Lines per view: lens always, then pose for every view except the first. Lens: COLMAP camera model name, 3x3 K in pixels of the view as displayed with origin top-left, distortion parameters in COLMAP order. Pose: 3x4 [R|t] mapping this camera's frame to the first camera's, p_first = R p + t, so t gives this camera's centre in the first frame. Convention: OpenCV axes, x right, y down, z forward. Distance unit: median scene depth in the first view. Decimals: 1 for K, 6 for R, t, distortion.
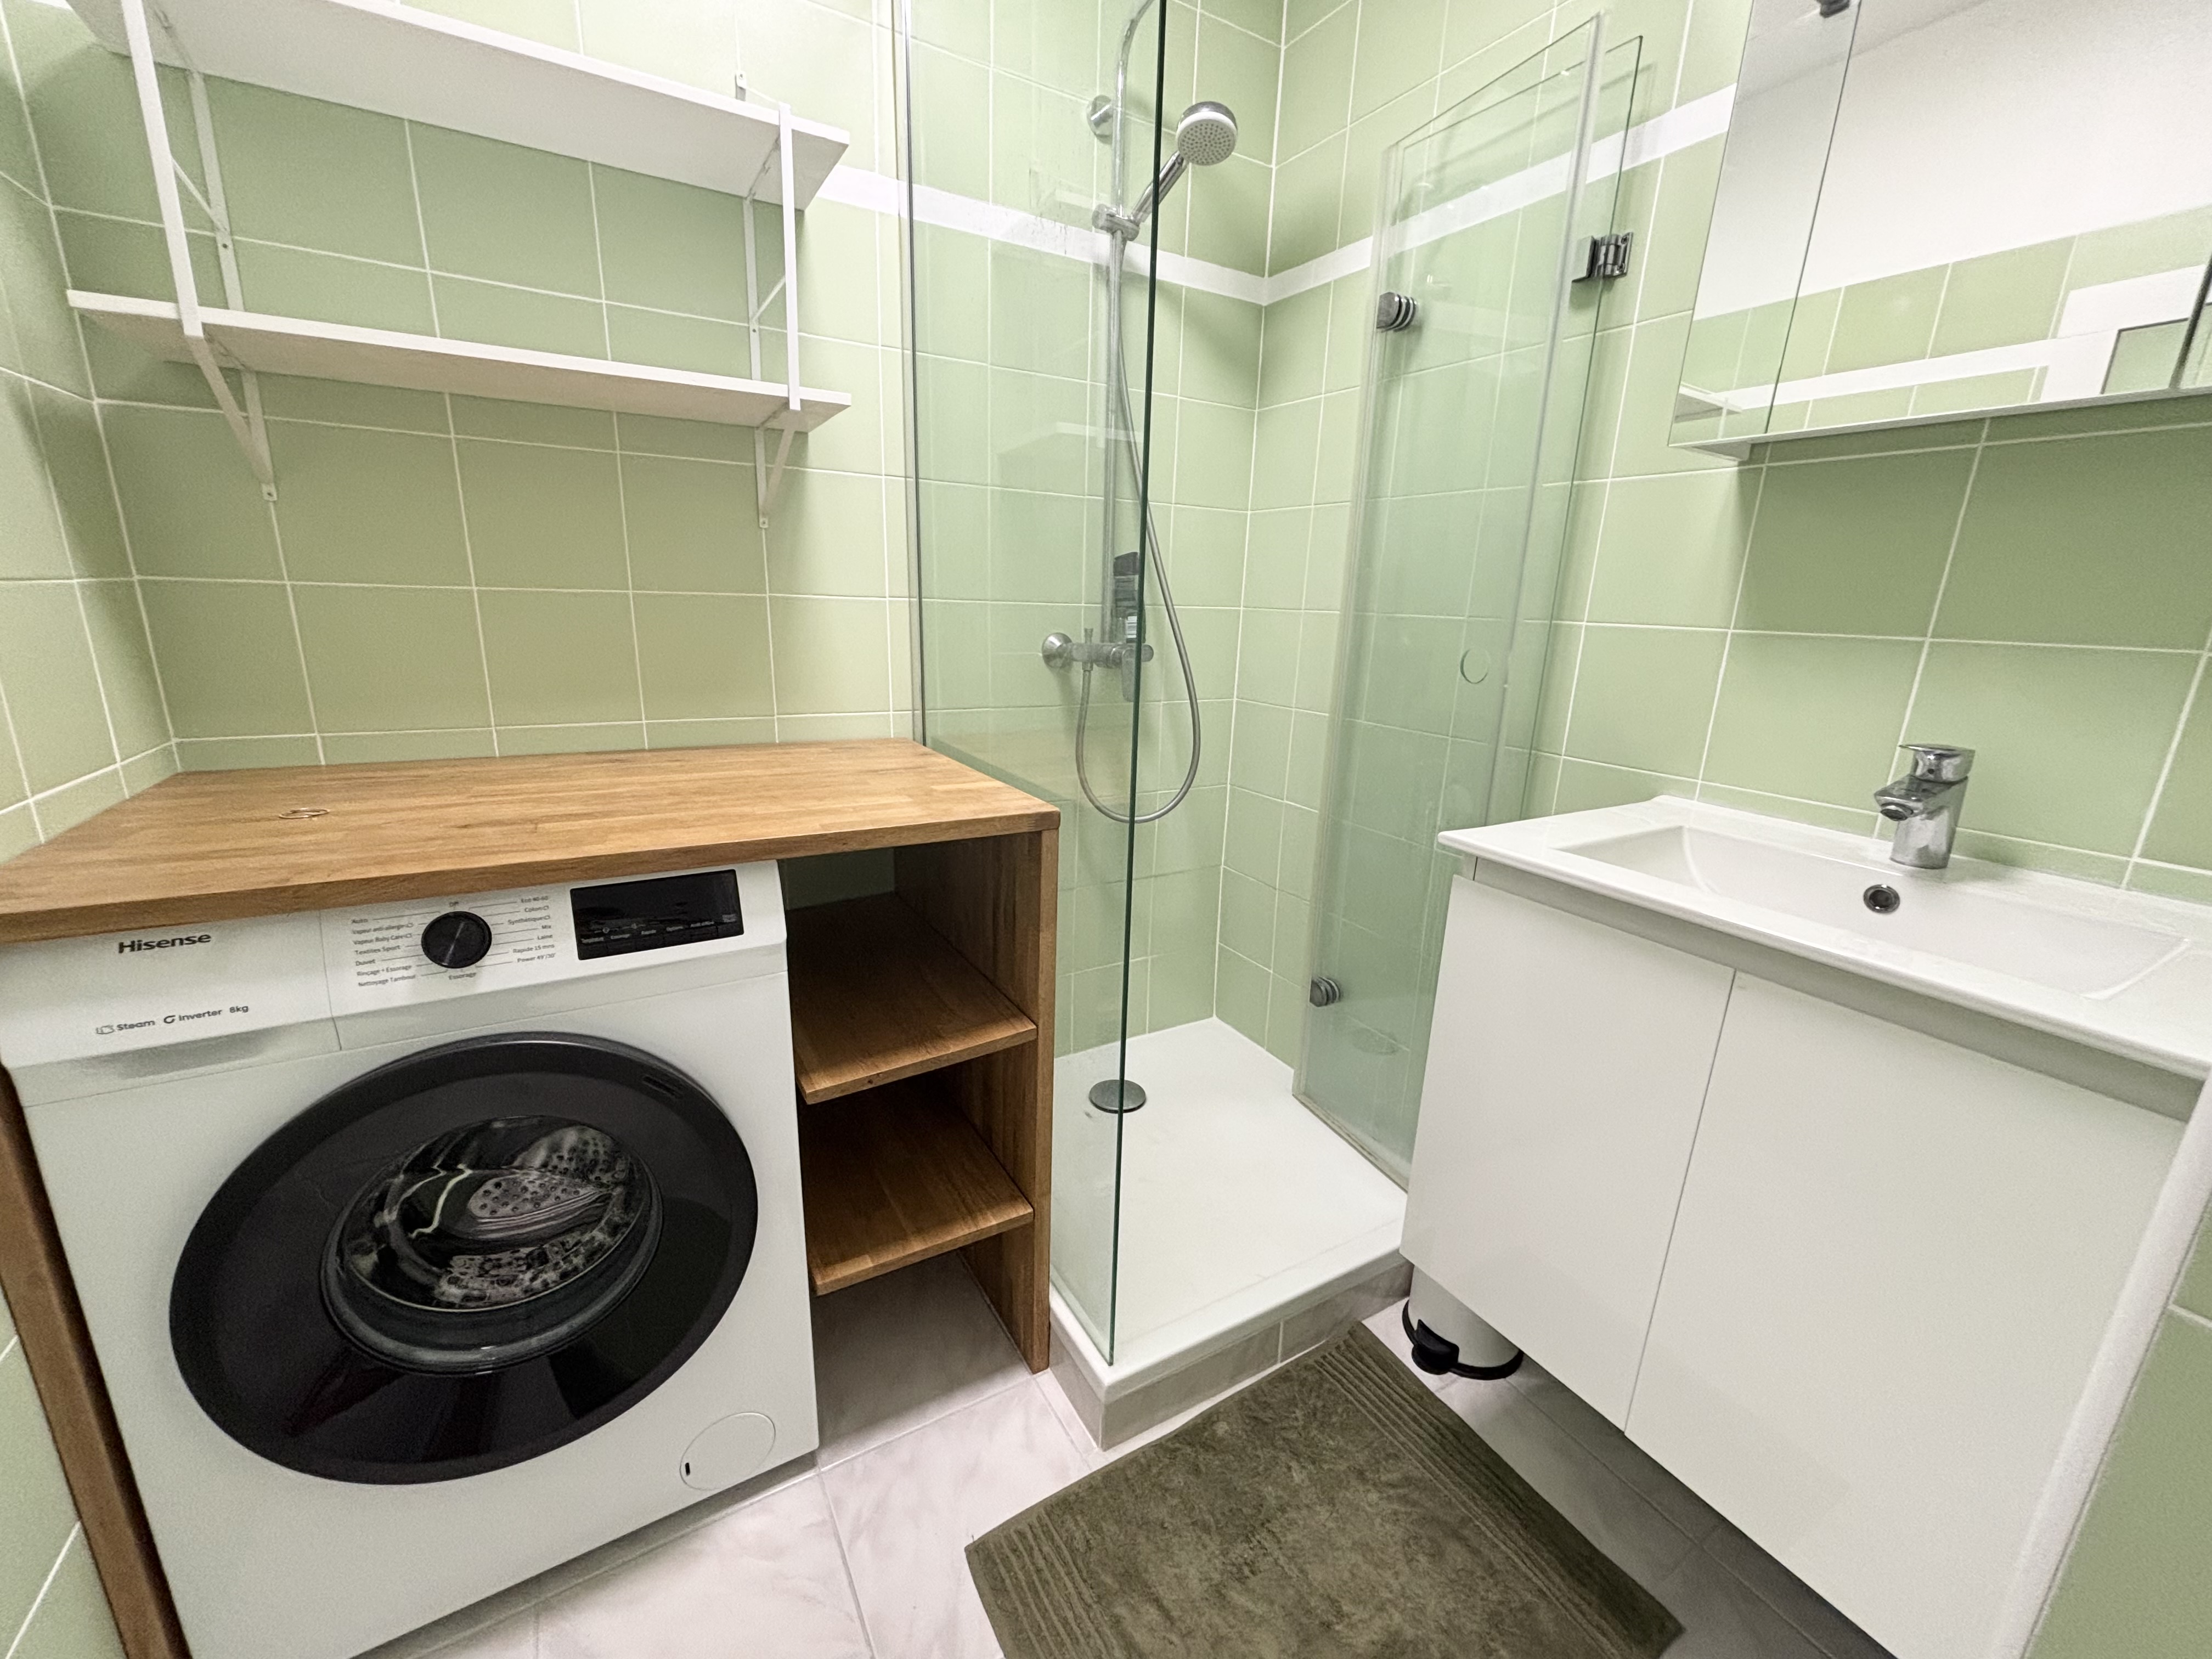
lens RADIAL K [[887.4, 0, 1106.0], [0, 887.4, 829.5], [0, 0, 1]] dist [-0.004878, -0.000205]
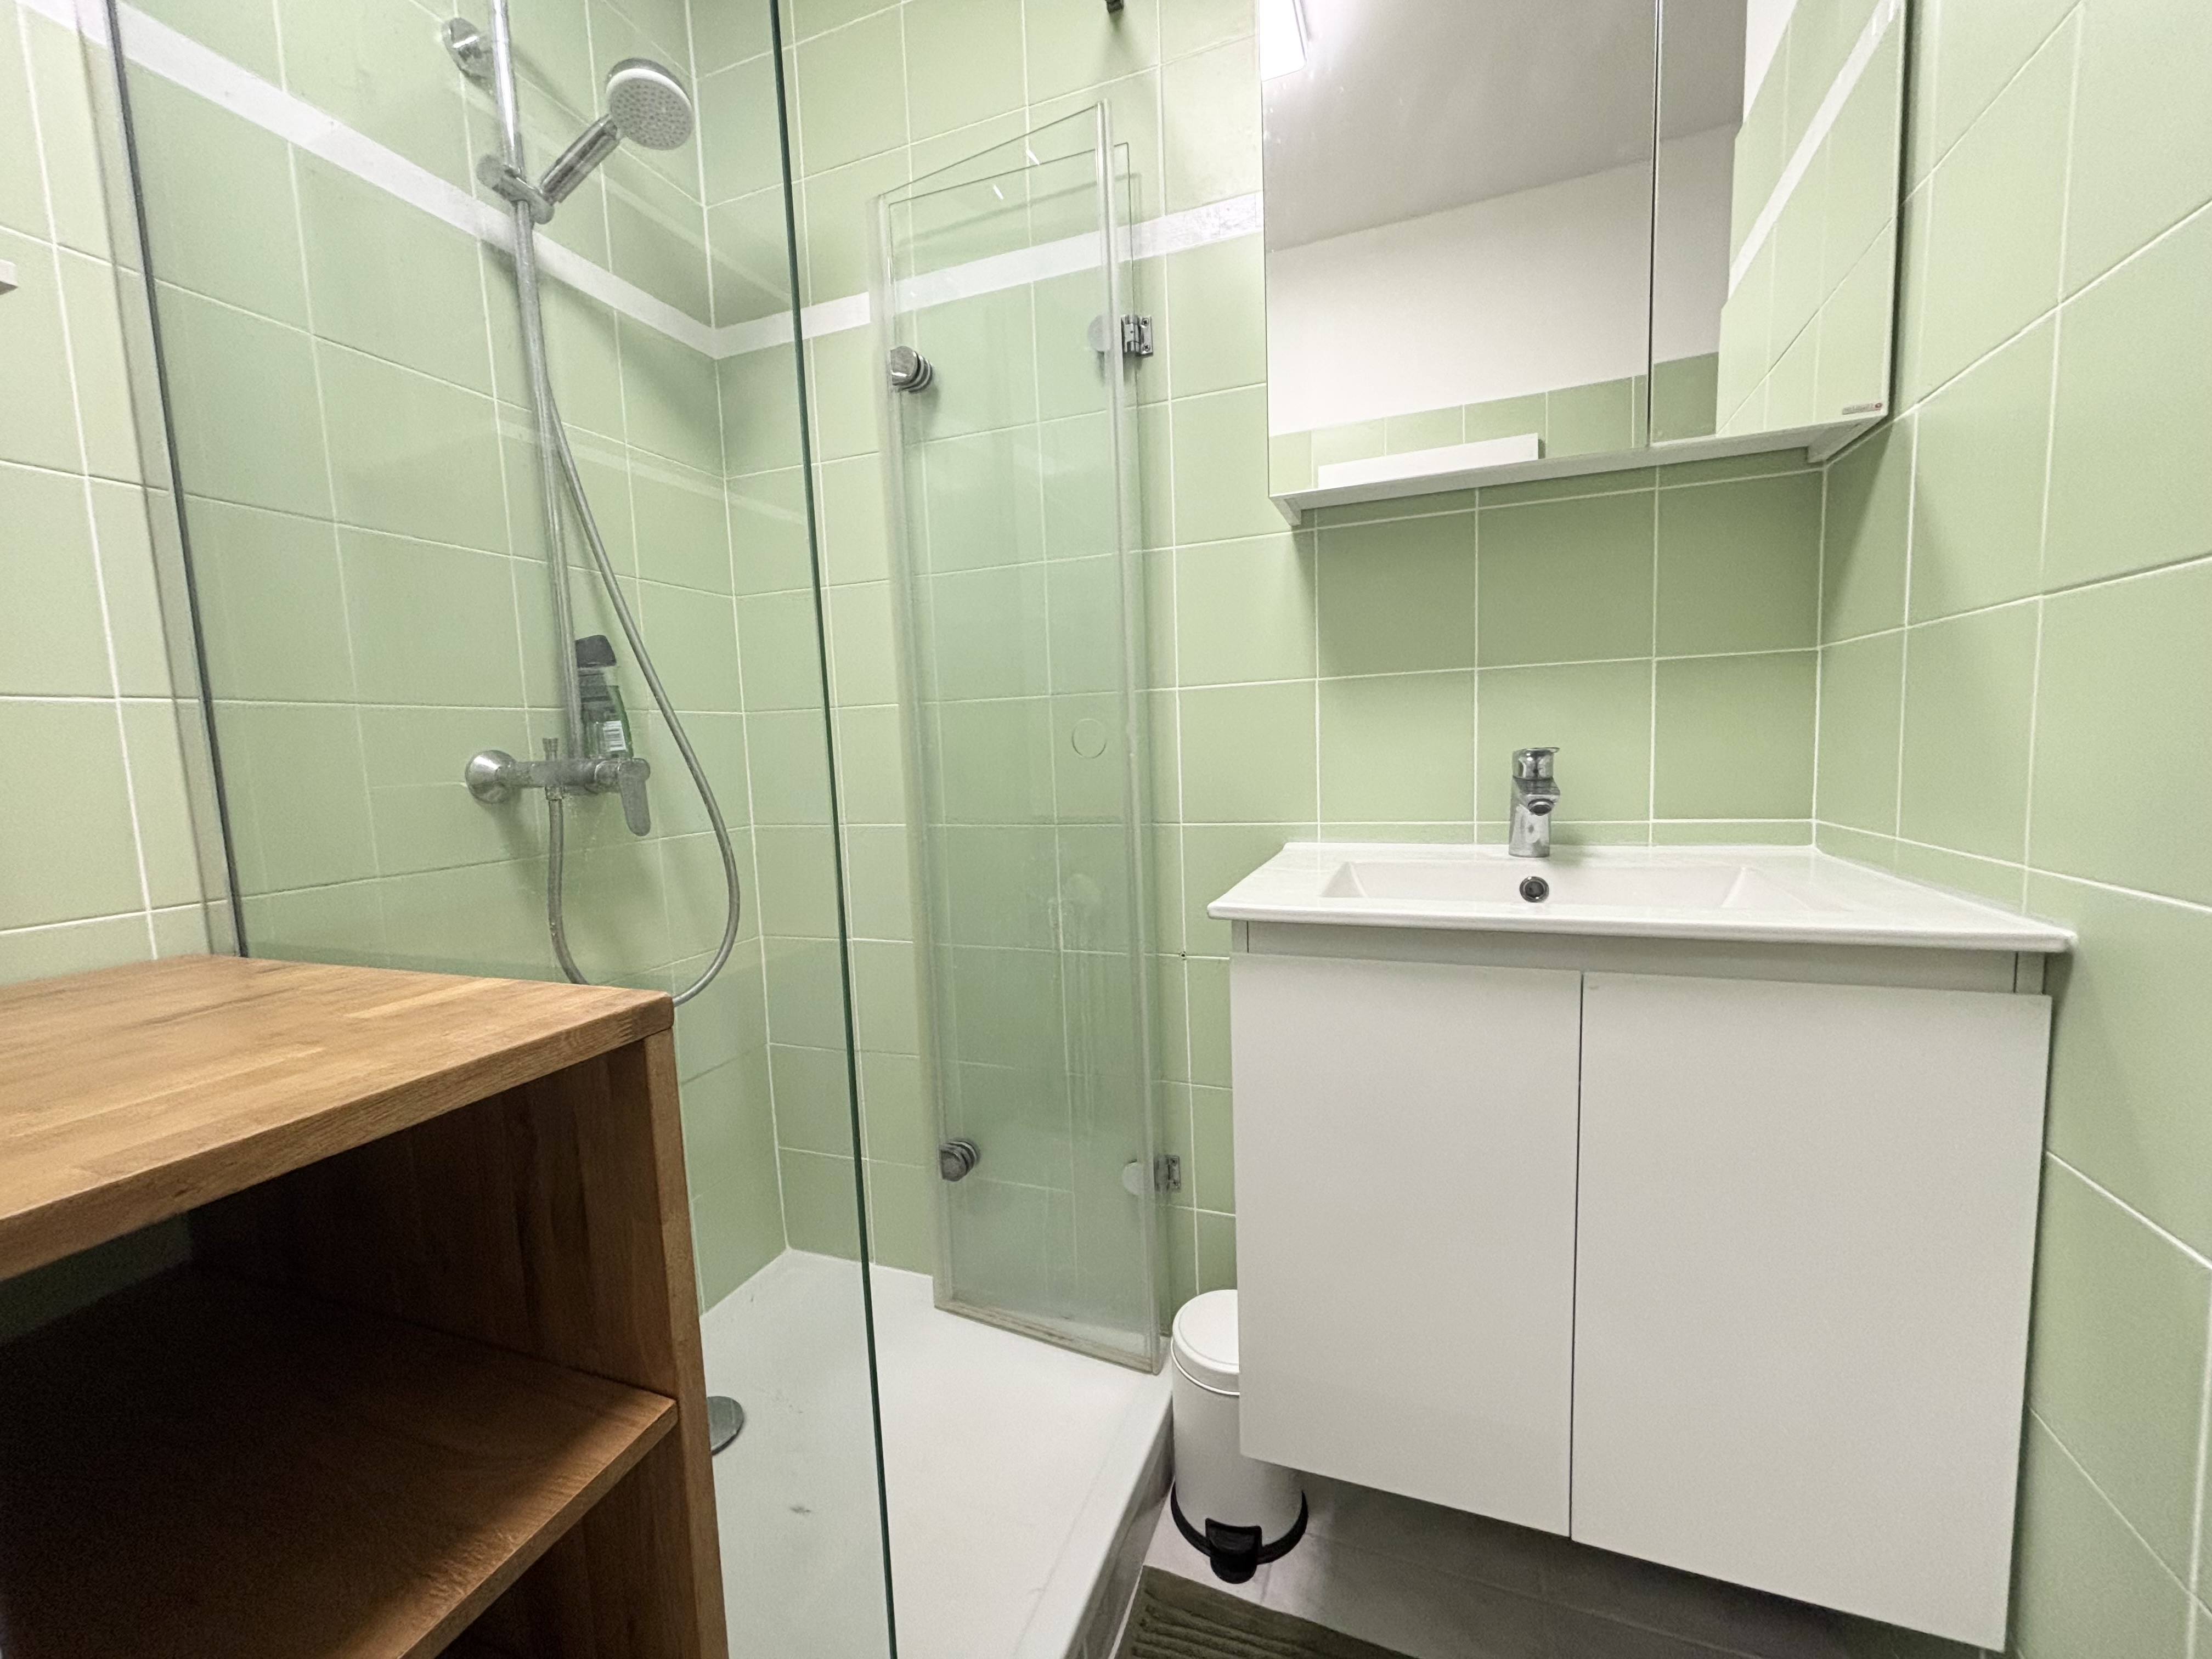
lens RADIAL K [[887.4, 0, 1106.0], [0, 887.4, 829.5], [0, 0, 1]] dist [-0.004878, -0.000205]
pose [[0.775679, -0.122472, 0.619130, -0.139114], [0.221179, 0.971528, -0.084924, -0.011766], [-0.591102, 0.202813, 0.780683, 0.289063]]
